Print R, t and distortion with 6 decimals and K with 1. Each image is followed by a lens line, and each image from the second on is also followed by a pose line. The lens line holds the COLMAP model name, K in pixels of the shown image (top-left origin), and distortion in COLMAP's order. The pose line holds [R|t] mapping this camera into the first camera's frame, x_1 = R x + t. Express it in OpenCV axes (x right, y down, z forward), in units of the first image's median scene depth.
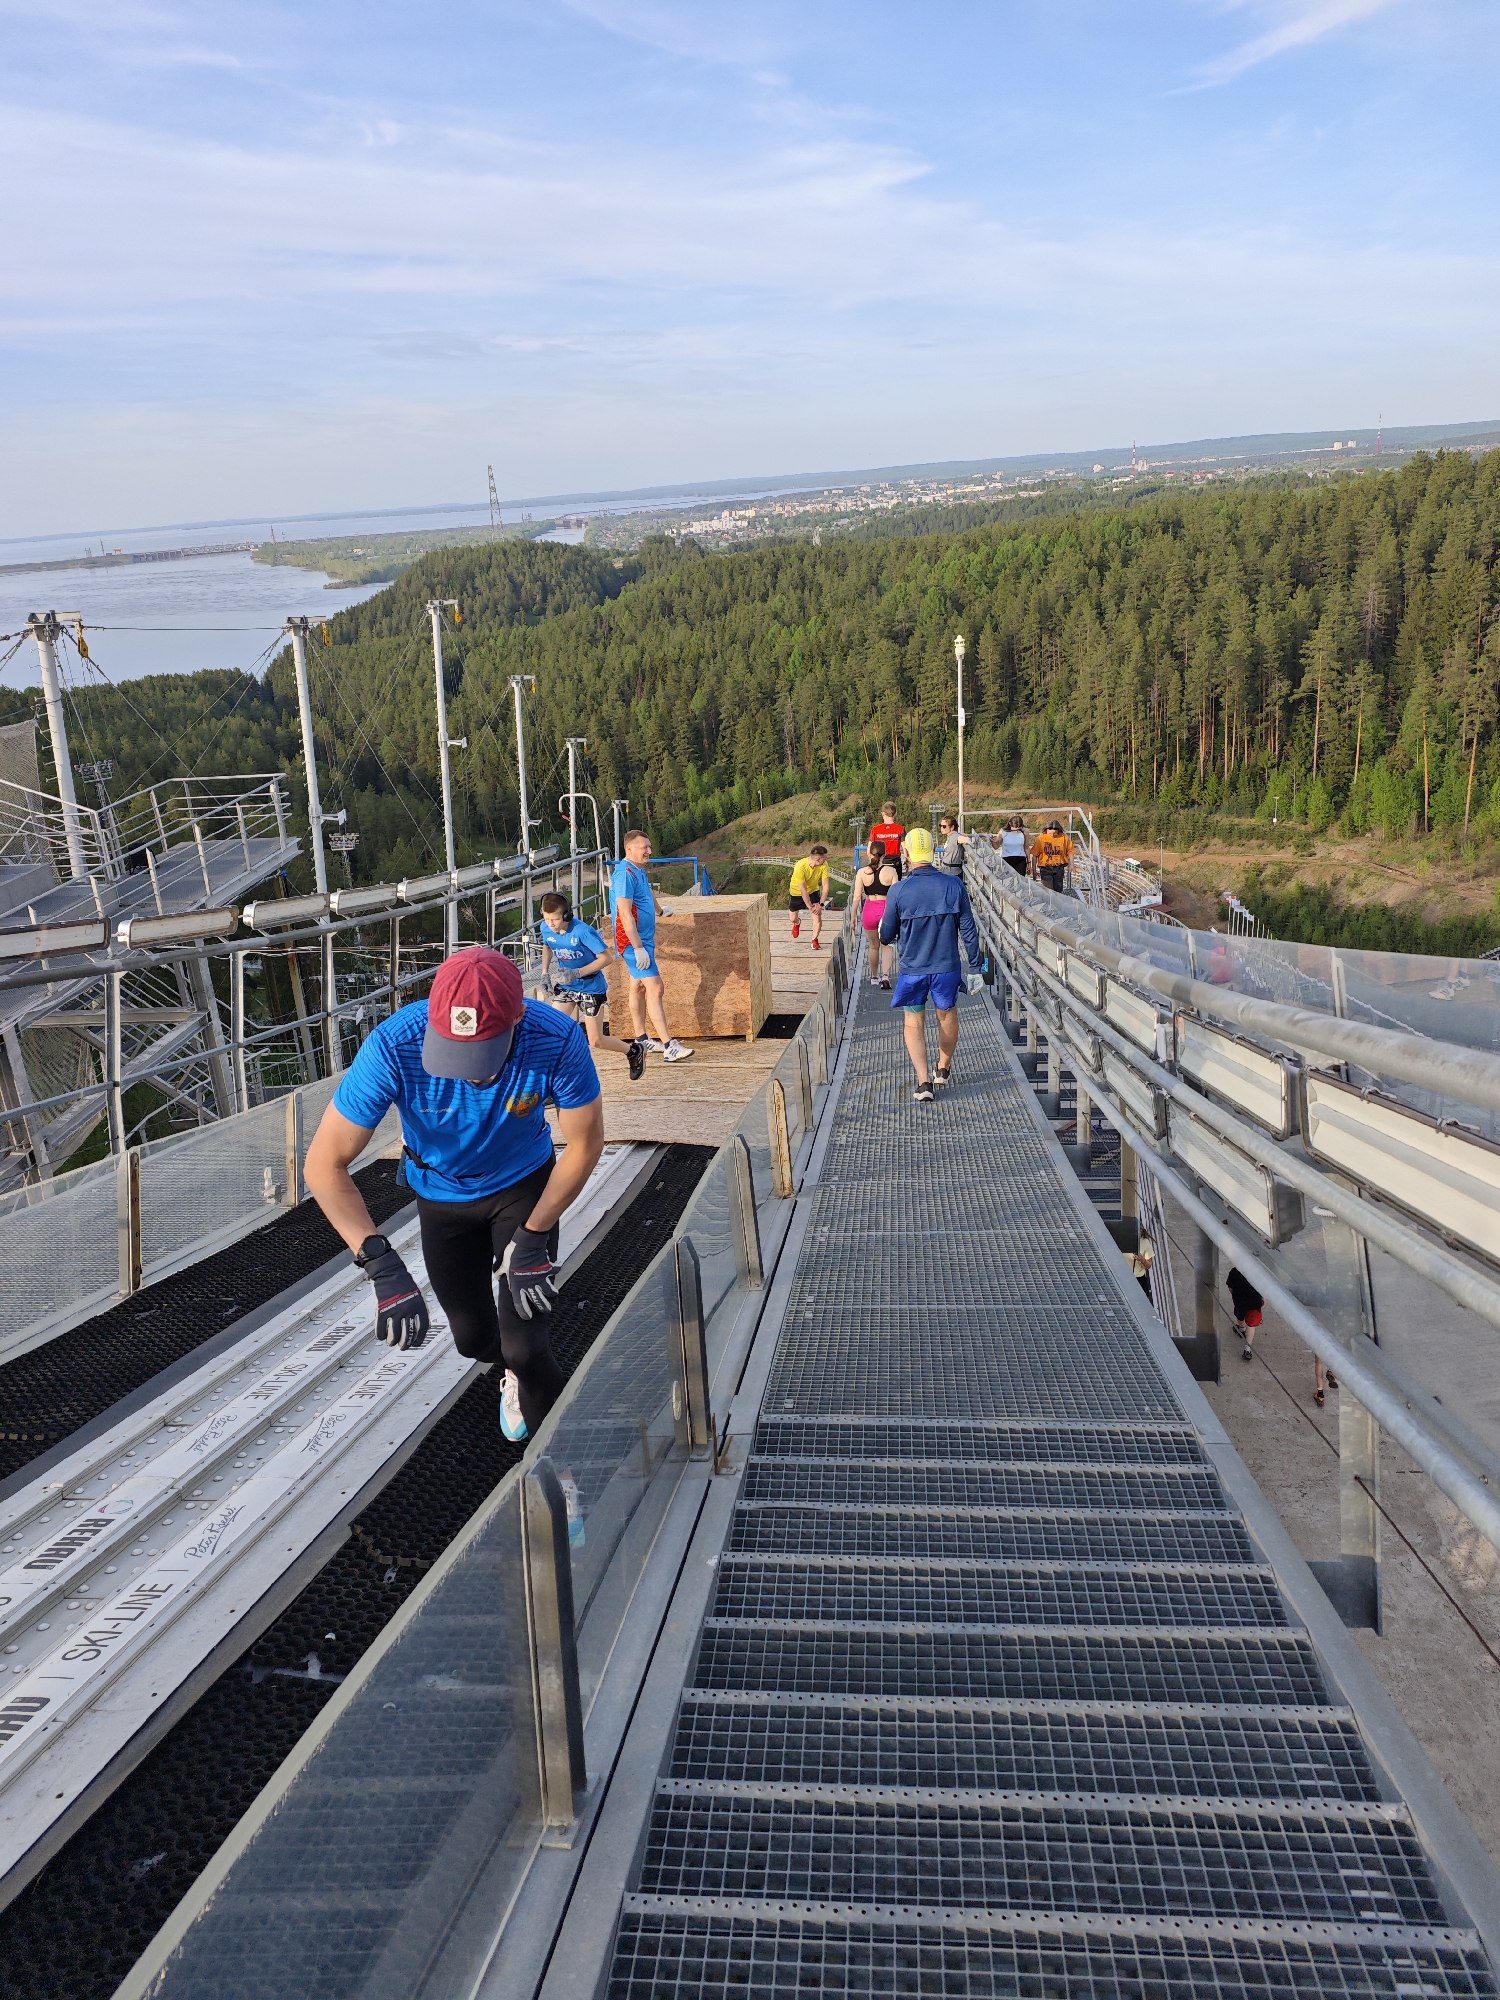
lens RADIAL K [[1362.6, 0, 732.4], [0, 1362.6, 967.9], [0, 0, 1]] dist [0.114978, -0.239988]
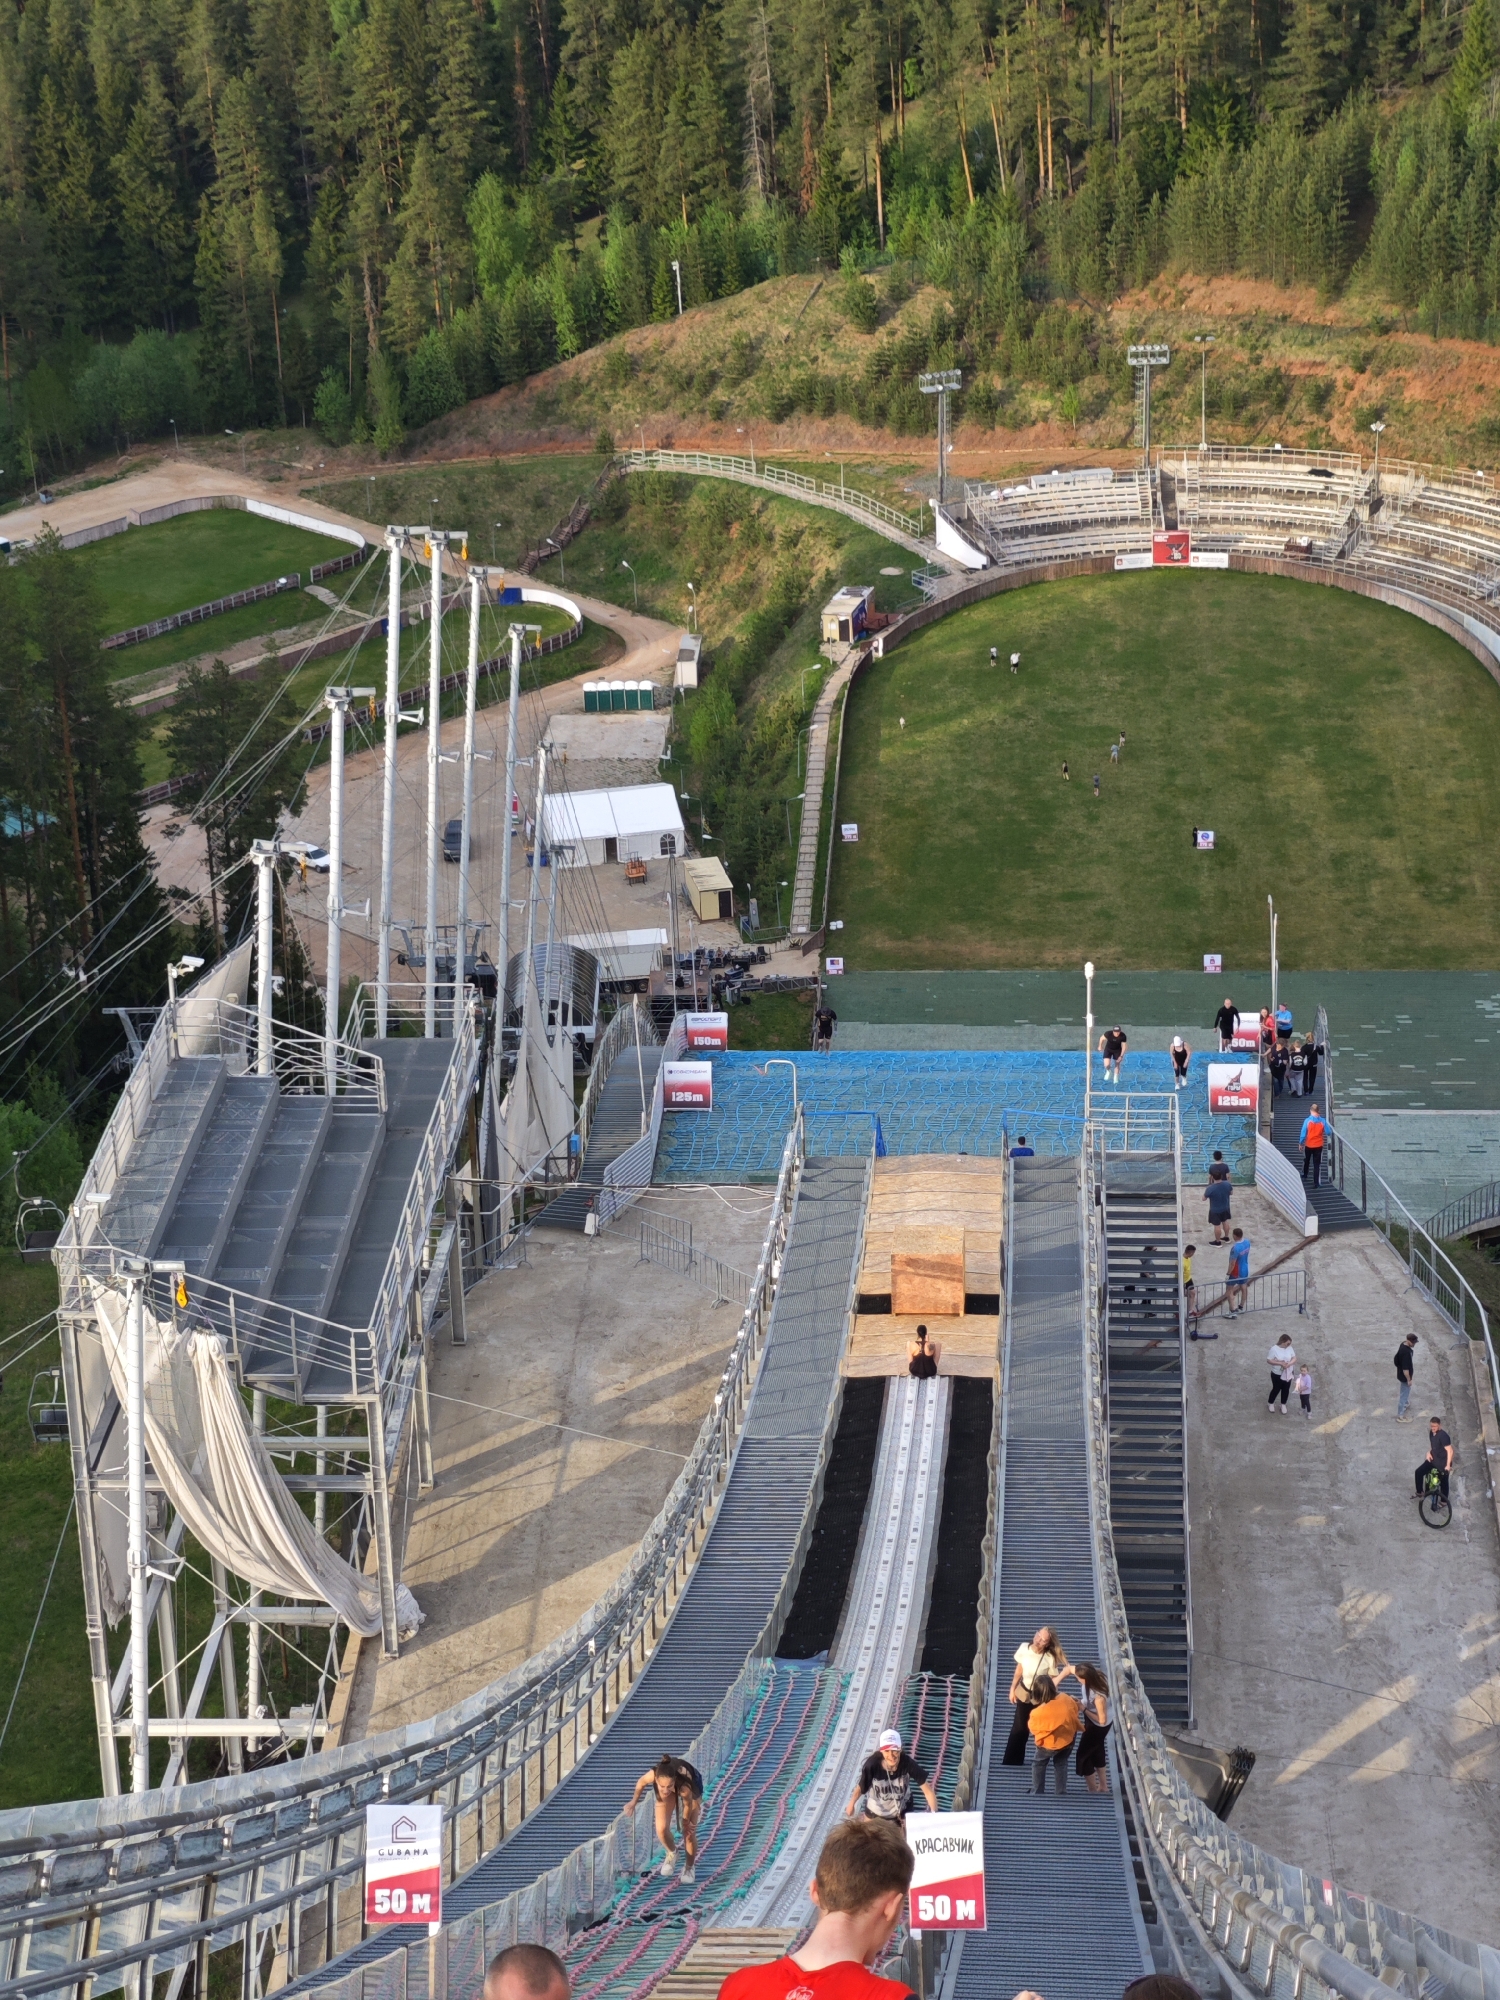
lens RADIAL K [[4264.3, 0, 750.0], [0, 4264.3, 1000.0], [0, 0, 1]] dist [0.217075, -0.048902]
pose [[0.998066, 0.023213, 0.057663, -0.023214], [-0.028234, 0.995735, 0.087831, -0.035003], [-0.055378, -0.089289, 0.994465, -0.178157]]
